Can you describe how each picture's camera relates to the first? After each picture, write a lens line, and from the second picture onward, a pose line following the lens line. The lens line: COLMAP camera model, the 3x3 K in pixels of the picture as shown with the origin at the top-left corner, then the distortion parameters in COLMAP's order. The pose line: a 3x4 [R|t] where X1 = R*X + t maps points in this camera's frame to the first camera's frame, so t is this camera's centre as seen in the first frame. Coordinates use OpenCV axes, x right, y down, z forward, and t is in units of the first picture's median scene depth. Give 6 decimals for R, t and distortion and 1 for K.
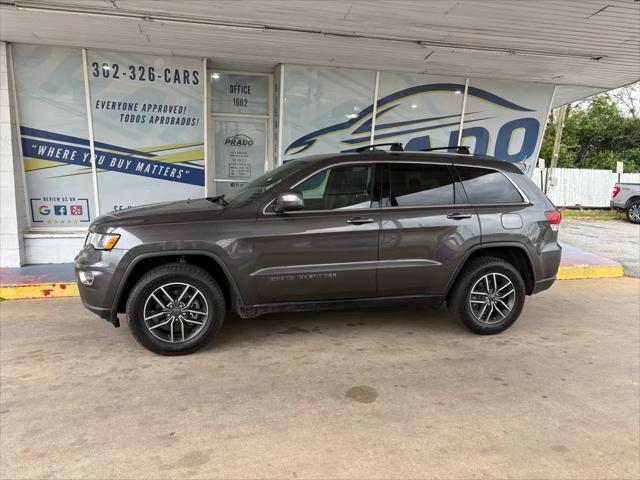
lens RADIAL K [[481.0, 0, 320.5], [0, 481.0, 243.3], [0, 0, 1]] dist [0.040022, -0.033886]
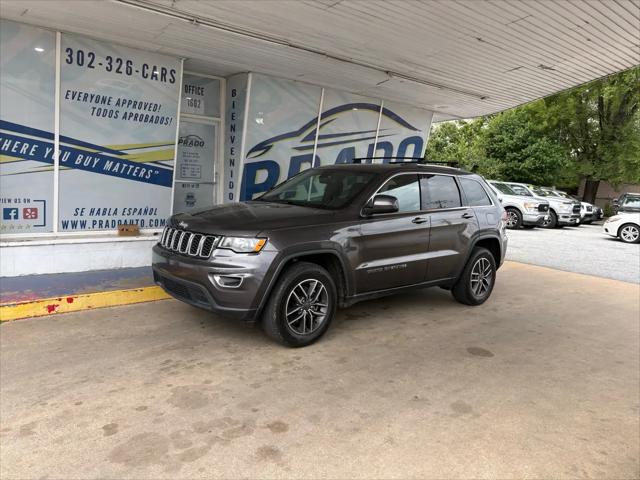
lens RADIAL K [[481.0, 0, 317.4], [0, 481.0, 235.9], [0, 0, 1]] dist [0.040022, -0.033886]
pose [[0.894173, -0.029720, 0.446733, -0.455442], [0.034953, 0.999383, -0.003476, -0.008121], [-0.446354, 0.018723, 0.894660, 0.004392]]
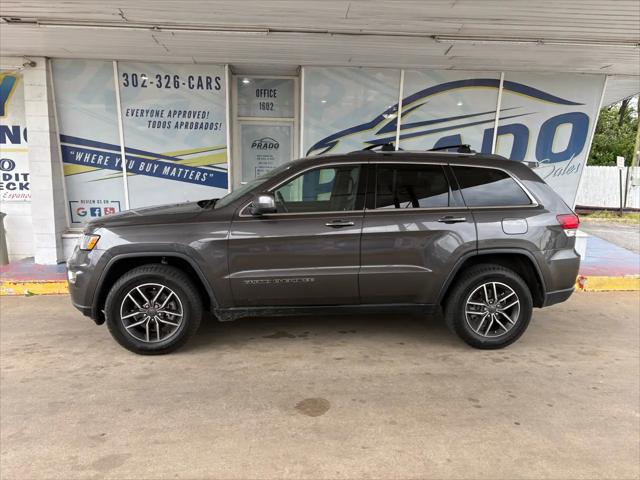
lens RADIAL K [[481.0, 0, 317.8], [0, 481.0, 235.4], [0, 0, 1]] dist [0.040022, -0.033886]
pose [[0.986713, 0.011107, -0.162091, 0.125003], [-0.014426, 0.999709, -0.019316, -0.002991], [0.161830, 0.021398, 0.986587, 0.029217]]
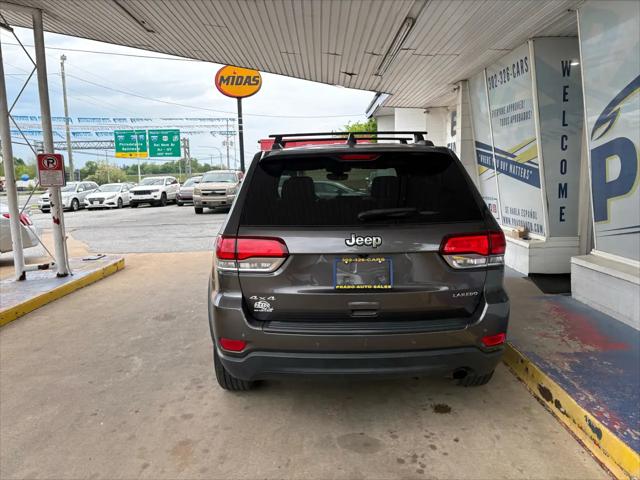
lens RADIAL K [[481.0, 0, 320.0], [0, 481.0, 239.1], [0, 0, 1]] dist [0.040022, -0.033886]
pose [[-0.245357, 0.110364, -0.963130, 0.734638], [-0.126892, 0.981295, 0.144771, -0.115671], [0.961092, 0.157734, -0.226763, 0.916996]]
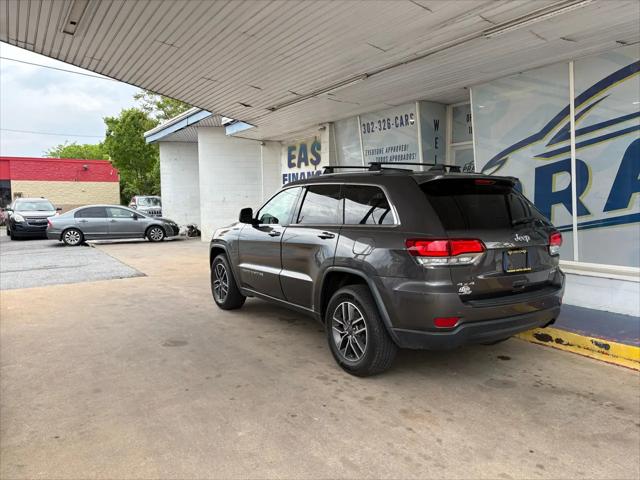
lens RADIAL K [[481.0, 0, 323.7], [0, 481.0, 240.8], [0, 0, 1]] dist [0.040022, -0.033886]
pose [[0.321130, 0.055402, -0.945413, 0.823175], [-0.126419, 0.991861, 0.015183, -0.040299], [0.938560, 0.114643, 0.325520, 0.463644]]
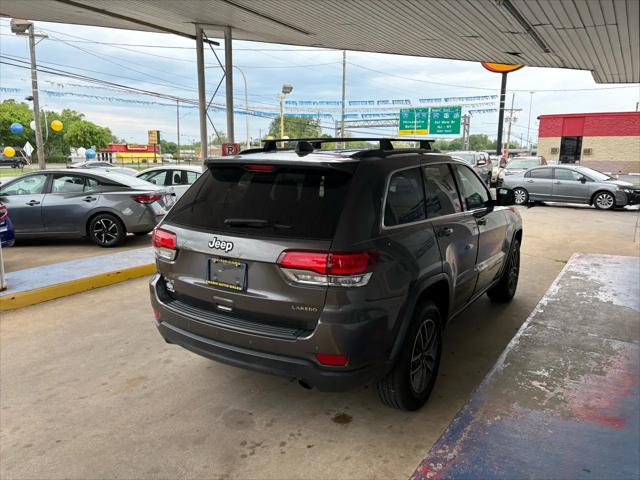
lens RADIAL K [[481.0, 0, 318.5], [0, 481.0, 243.9], [0, 0, 1]] dist [0.040022, -0.033886]
pose [[-0.732725, 0.097523, -0.673501, 0.587716], [-0.122849, 0.954464, 0.271859, -0.192393], [0.669345, 0.281936, -0.687378, 1.218581]]
